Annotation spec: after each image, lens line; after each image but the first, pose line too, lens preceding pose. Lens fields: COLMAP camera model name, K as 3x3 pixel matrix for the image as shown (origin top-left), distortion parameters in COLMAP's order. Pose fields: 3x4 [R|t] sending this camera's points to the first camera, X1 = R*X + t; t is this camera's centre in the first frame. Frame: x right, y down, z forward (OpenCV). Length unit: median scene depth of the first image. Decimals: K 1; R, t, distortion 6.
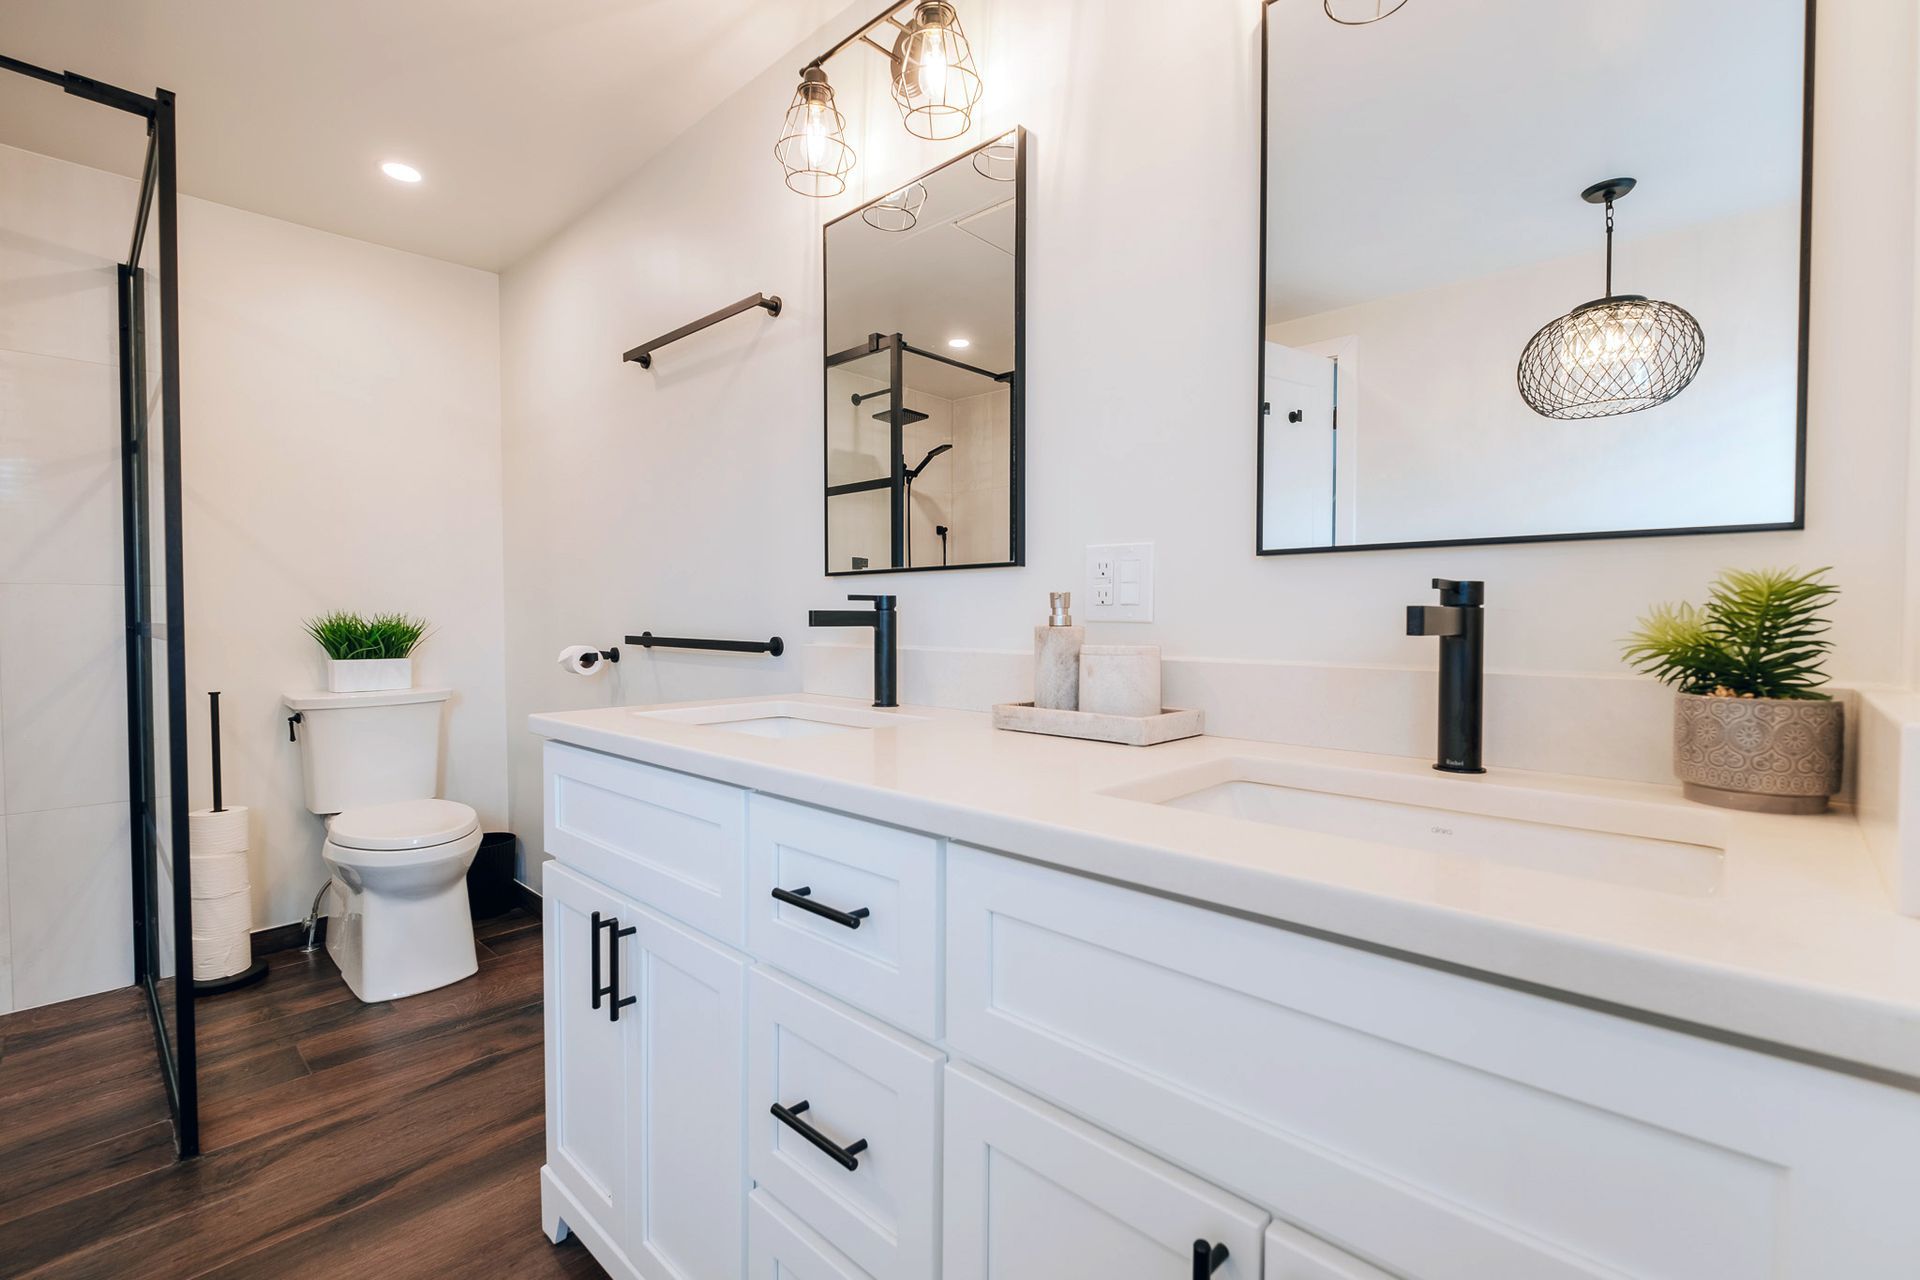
lens RADIAL K [[849.3, 0, 956.9], [0, 849.3, 638.3], [0, 0, 1]] dist [-0.003892, -0.000830]
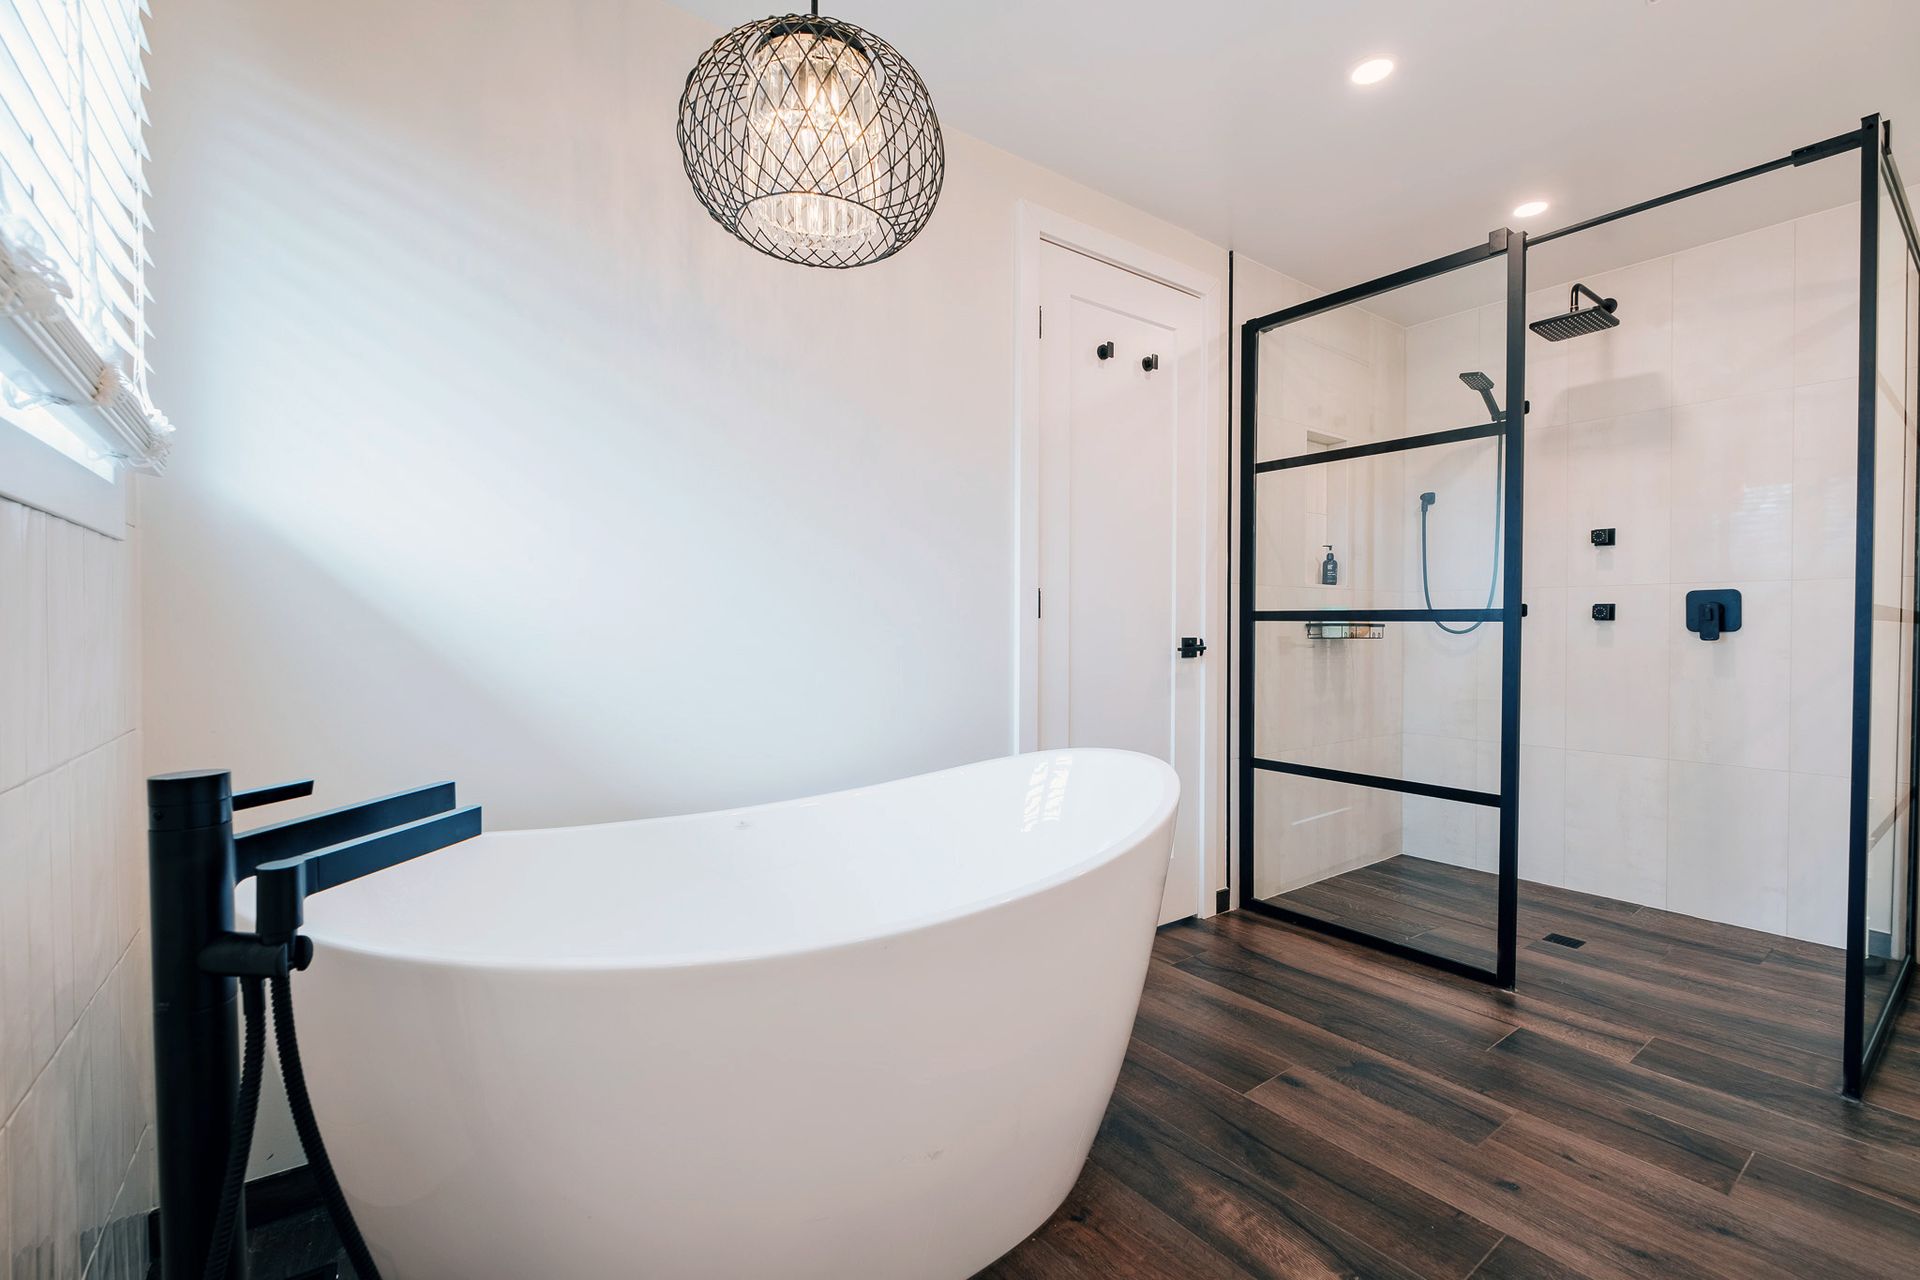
lens RADIAL K [[822.8, 0, 983.3], [0, 822.8, 639.5], [0, 0, 1]] dist [-0.003782, -0.003232]
pose [[-0.157784, 0.011789, -0.987403, 0.272021], [-0.028580, 0.999455, 0.016500, 0.042668], [0.987060, 0.030823, -0.157361, 0.047279]]
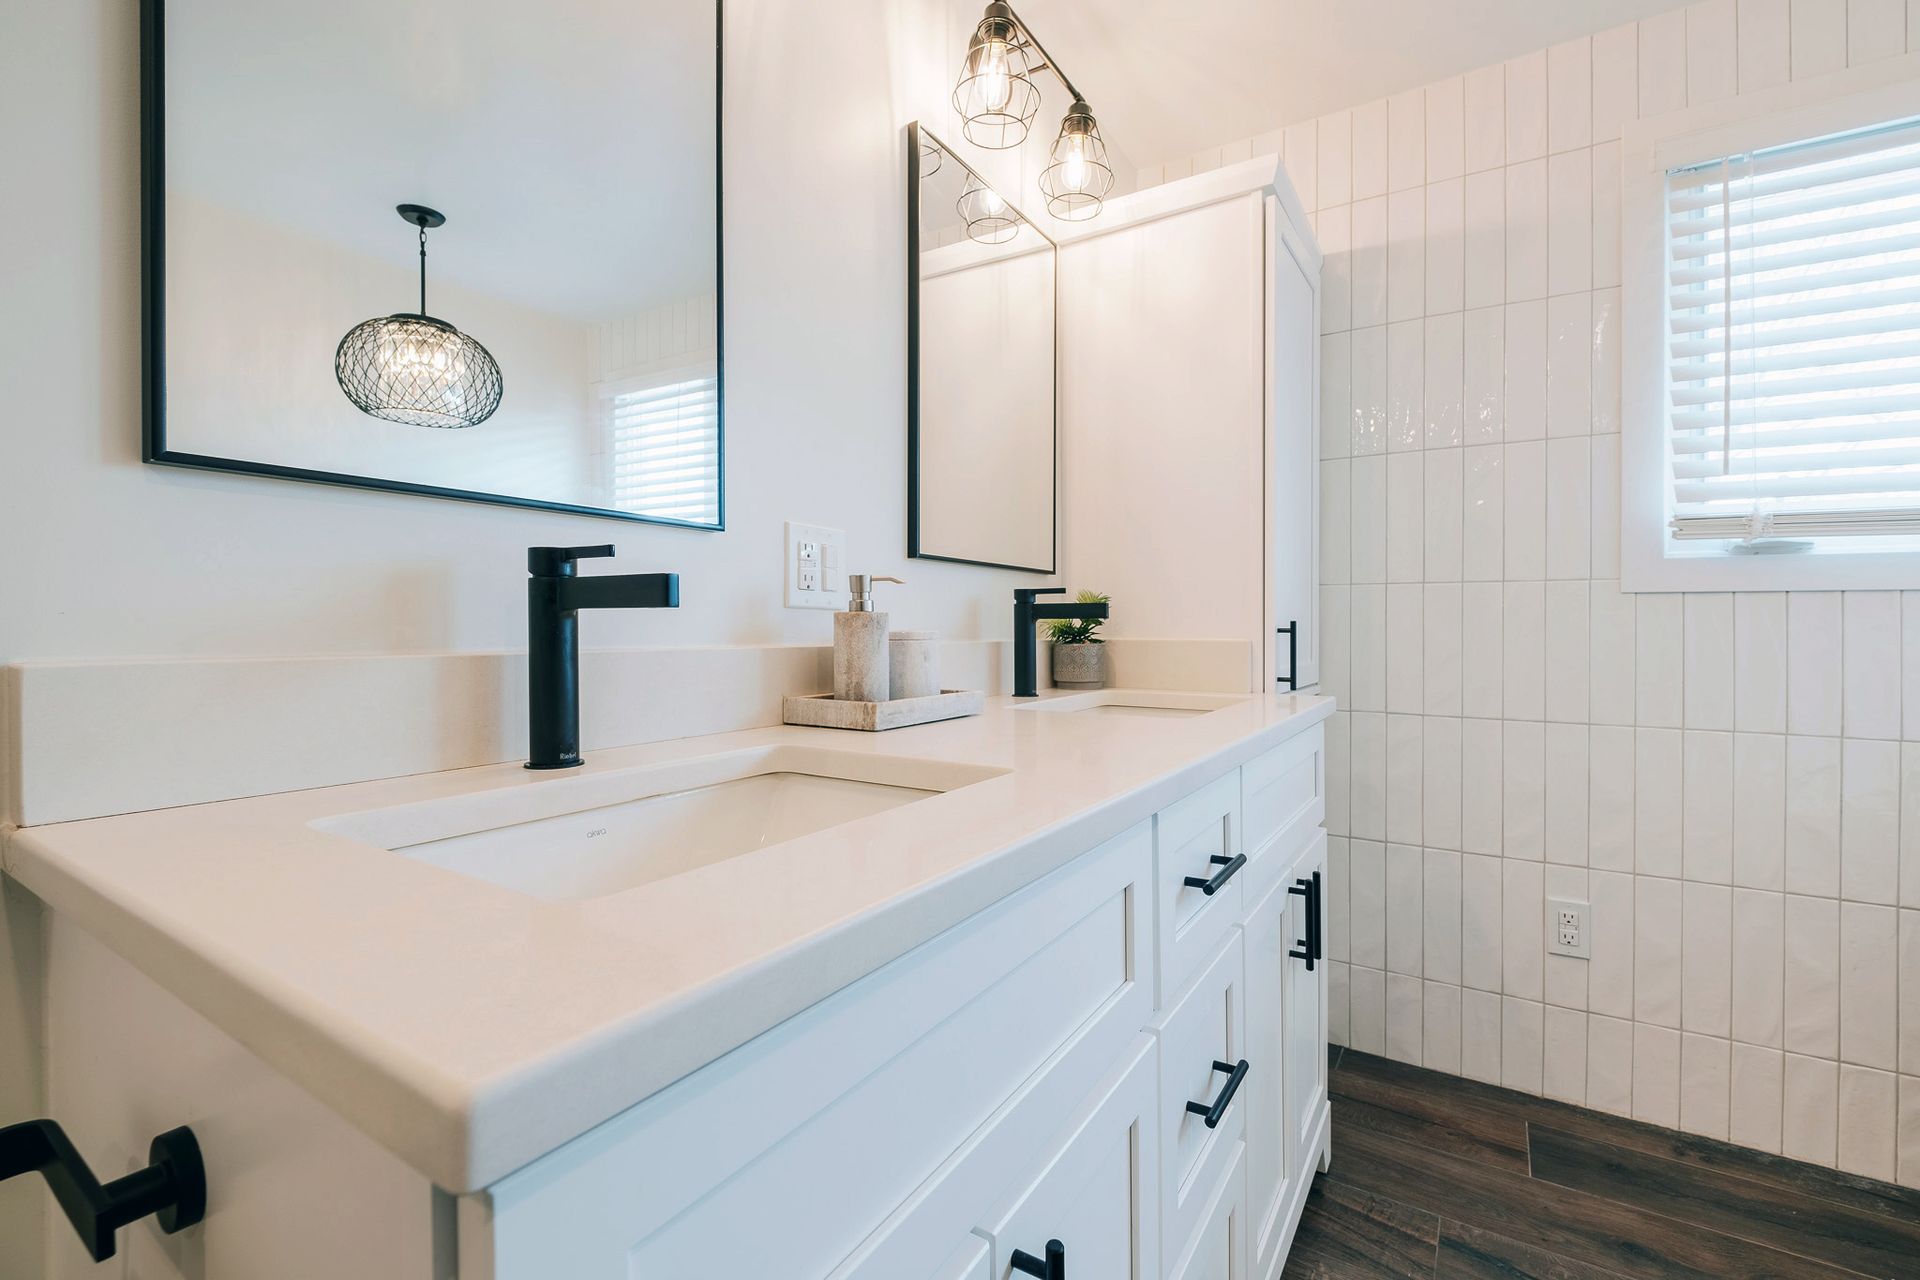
lens RADIAL K [[822.8, 0, 973.3], [0, 822.8, 626.3], [0, 0, 1]] dist [-0.003782, -0.003232]
pose [[-0.207429, -0.002497, 0.978247, -0.556100], [0.019107, 0.999796, 0.006603, -0.001530], [-0.978063, 0.020061, -0.207339, 0.764632]]
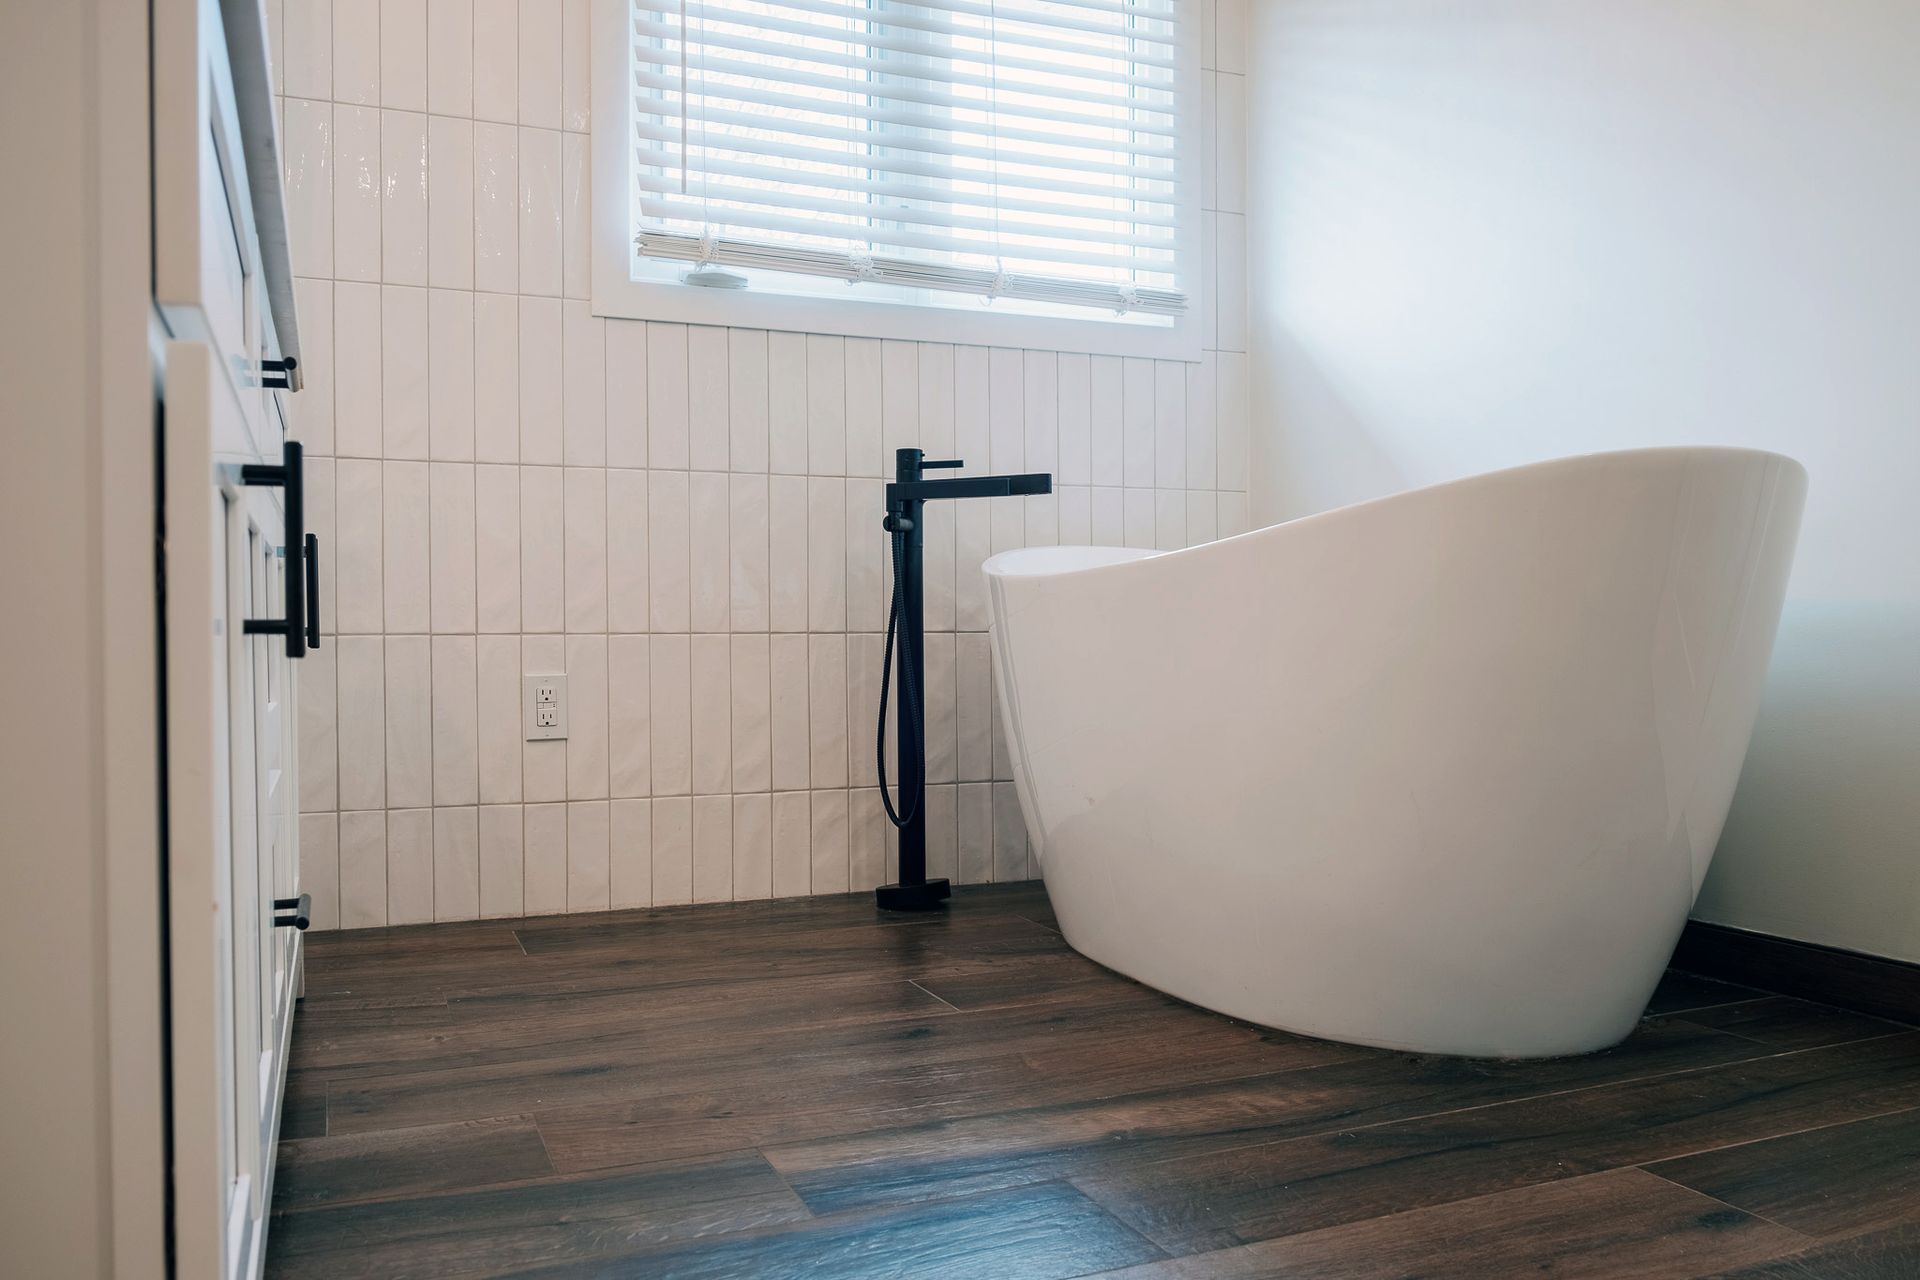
lens RADIAL K [[1497.7, 0, 946.5], [0, 1497.7, 650.9], [0, 0, 1]] dist [-0.010828, 0.017190]
pose [[-0.914565, -0.002156, 0.404434, -0.738423], [0.012834, 0.999327, 0.034350, 0.284388], [-0.404236, 0.036606, -0.913922, 1.106944]]
